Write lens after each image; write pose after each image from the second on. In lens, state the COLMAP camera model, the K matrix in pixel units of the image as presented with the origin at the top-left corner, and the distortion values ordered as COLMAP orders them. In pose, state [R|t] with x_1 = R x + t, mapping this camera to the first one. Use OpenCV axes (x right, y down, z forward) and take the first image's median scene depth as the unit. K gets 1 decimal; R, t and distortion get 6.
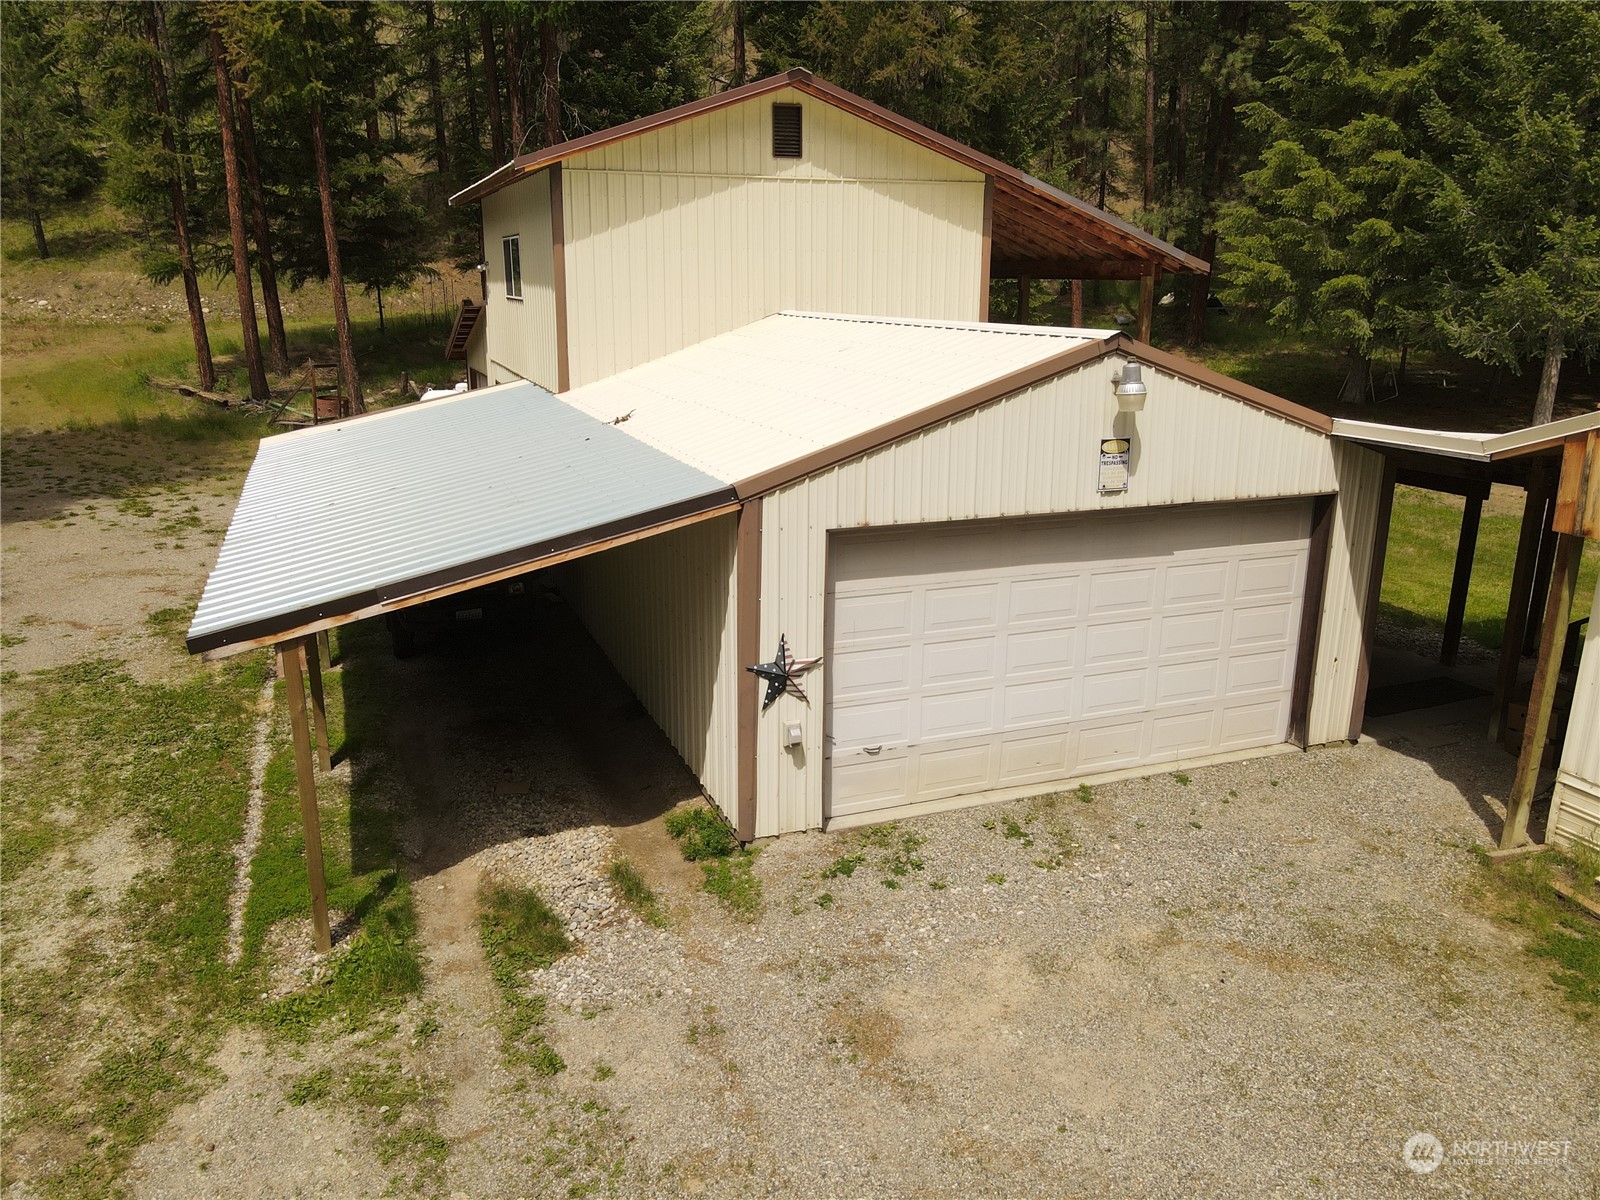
lens RADIAL K [[1167.3, 0, 800.0], [0, 1167.3, 600.0], [0, 0, 1]] dist [0.015125, 0.001995]
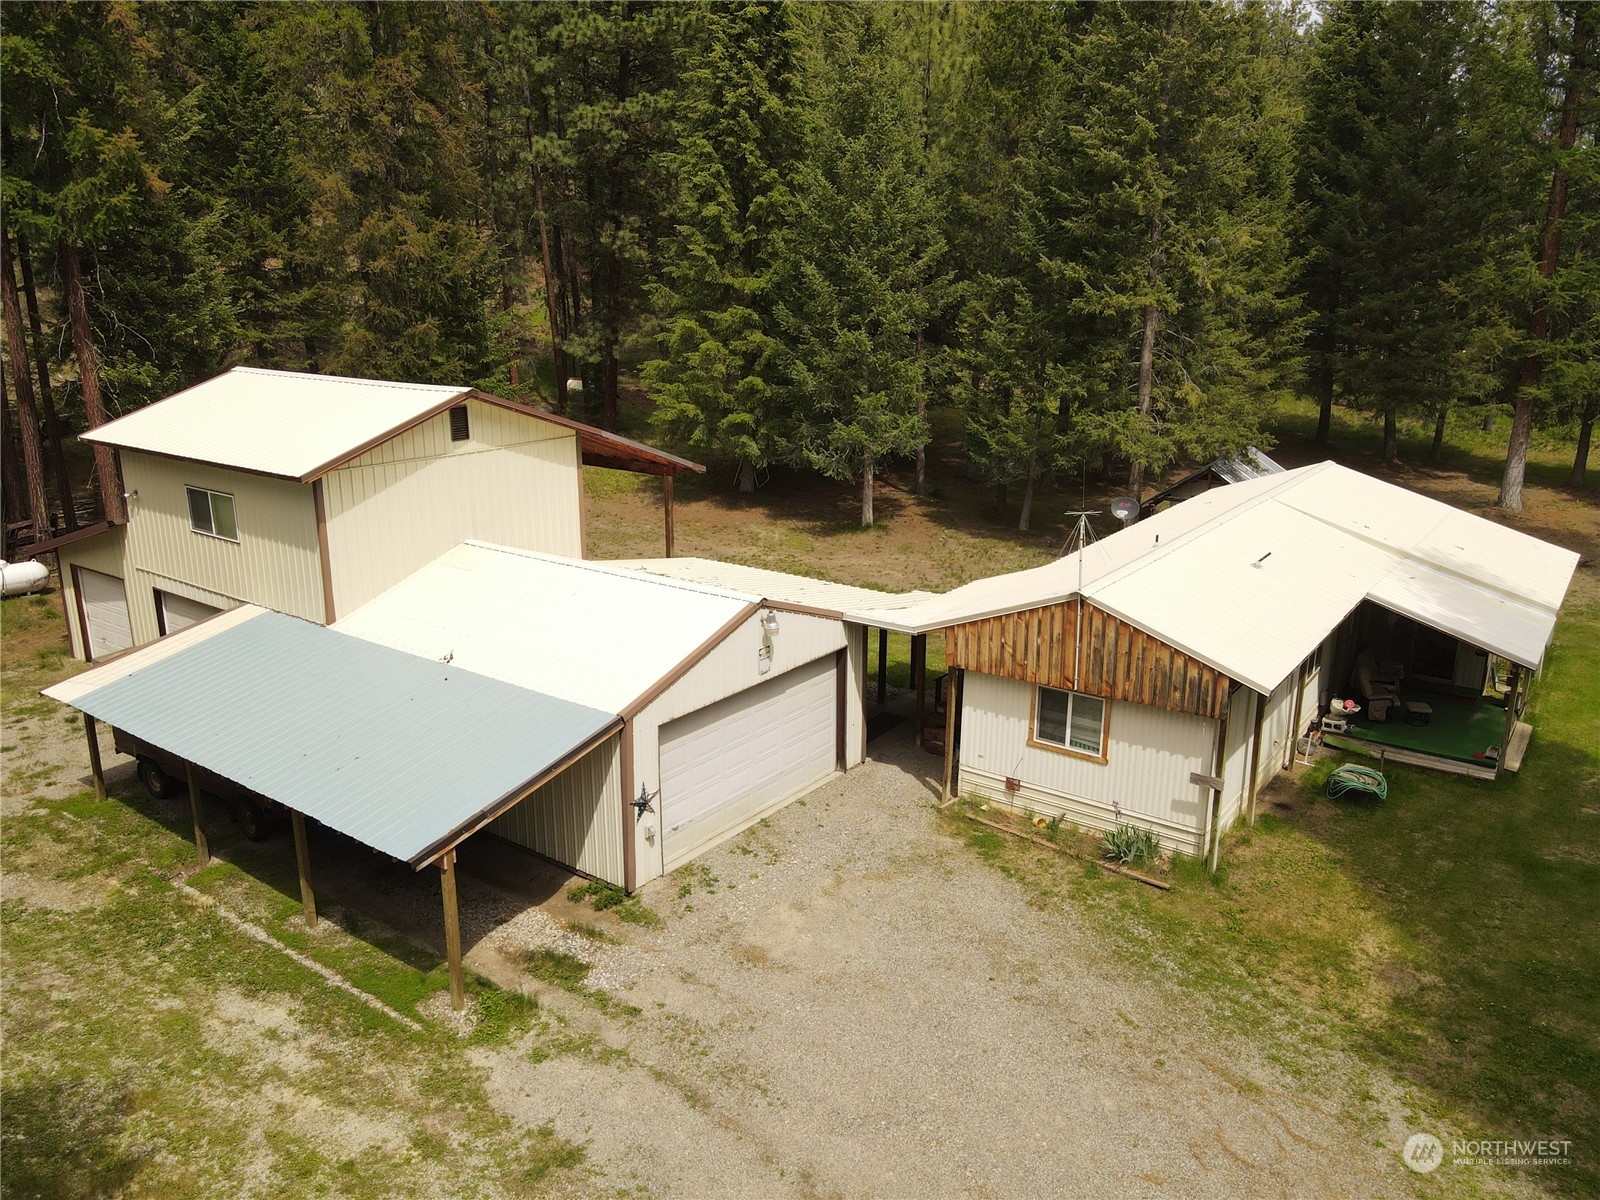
lens RADIAL K [[1167.1, 0, 800.0], [0, 1167.1, 600.0], [0, 0, 1]] dist [-0.008033, 0.055772]
pose [[0.846512, -0.142389, 0.512974, -0.626178], [0.140703, 0.989145, 0.042374, -0.264725], [-0.513439, 0.036307, 0.857357, -0.679916]]
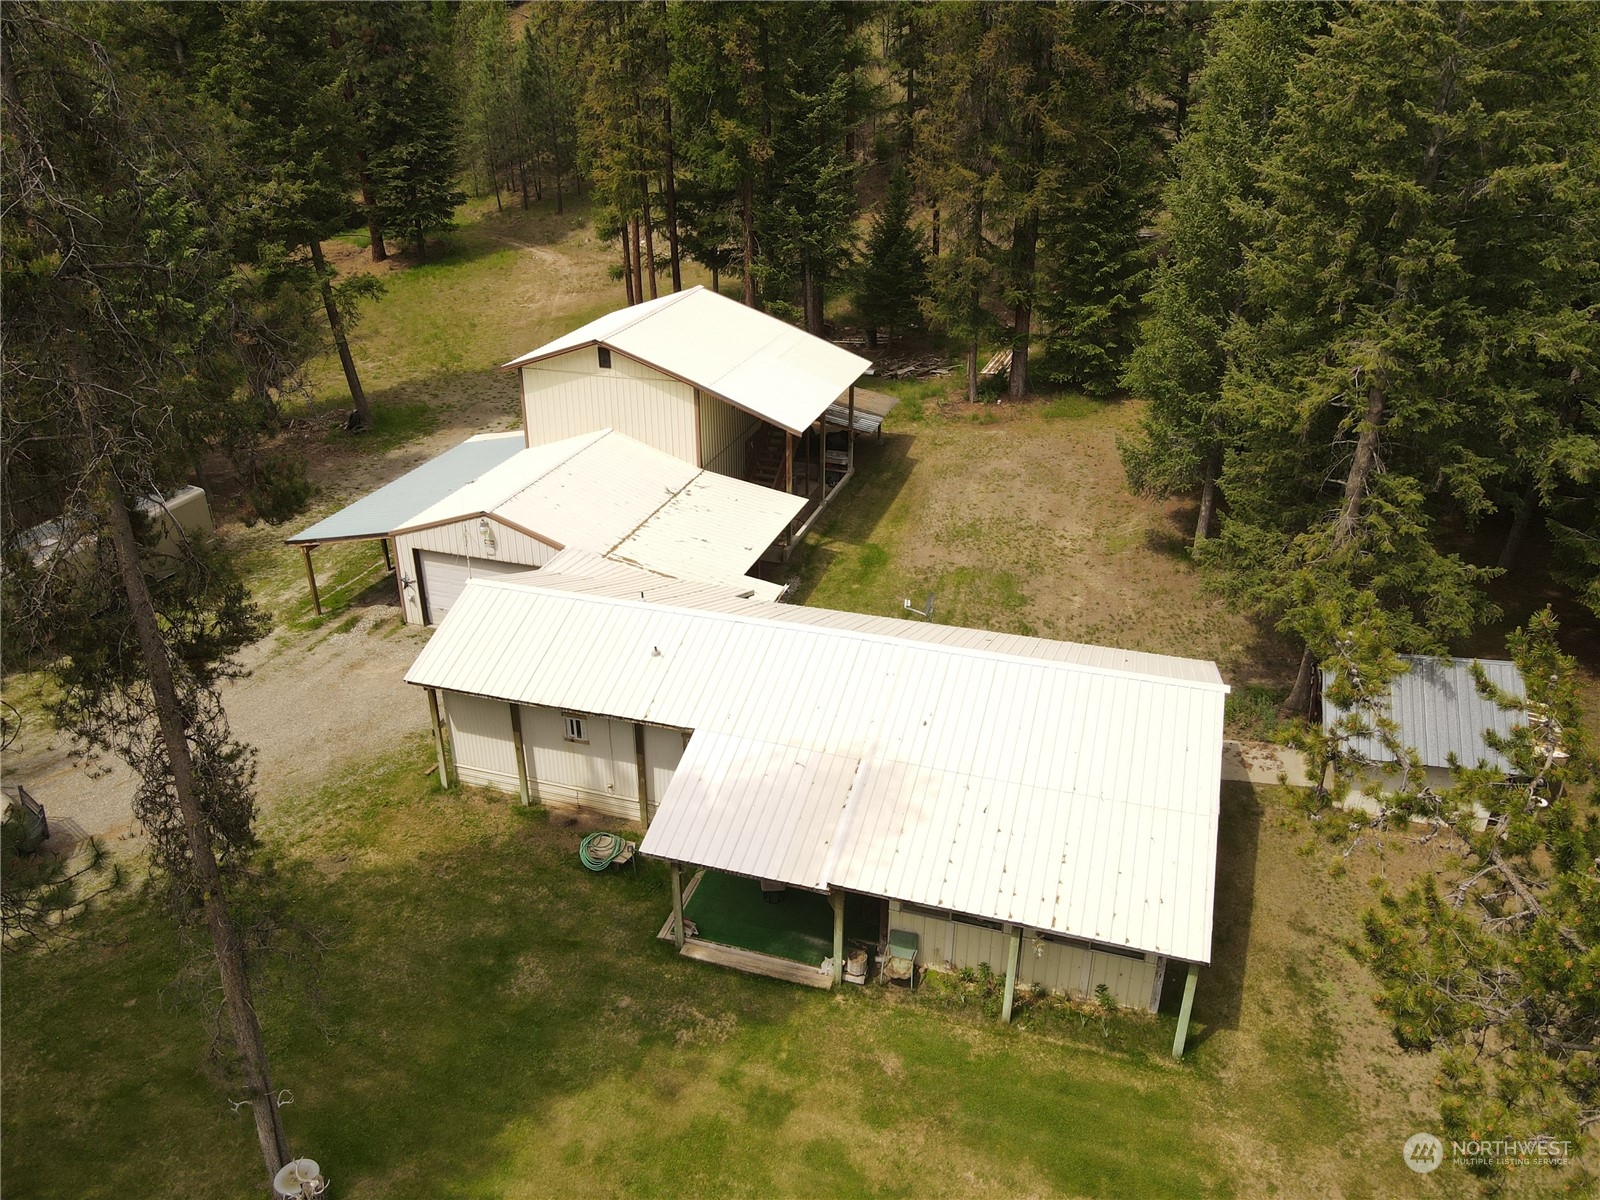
lens RADIAL K [[1167.1, 0, 800.0], [0, 1167.1, 600.0], [0, 0, 1]] dist [-0.008033, 0.055772]
pose [[0.779096, 0.278734, -0.561531, 2.565792], [-0.165150, 0.955334, 0.245075, -0.835928], [0.604760, -0.098200, 0.790330, -0.991109]]
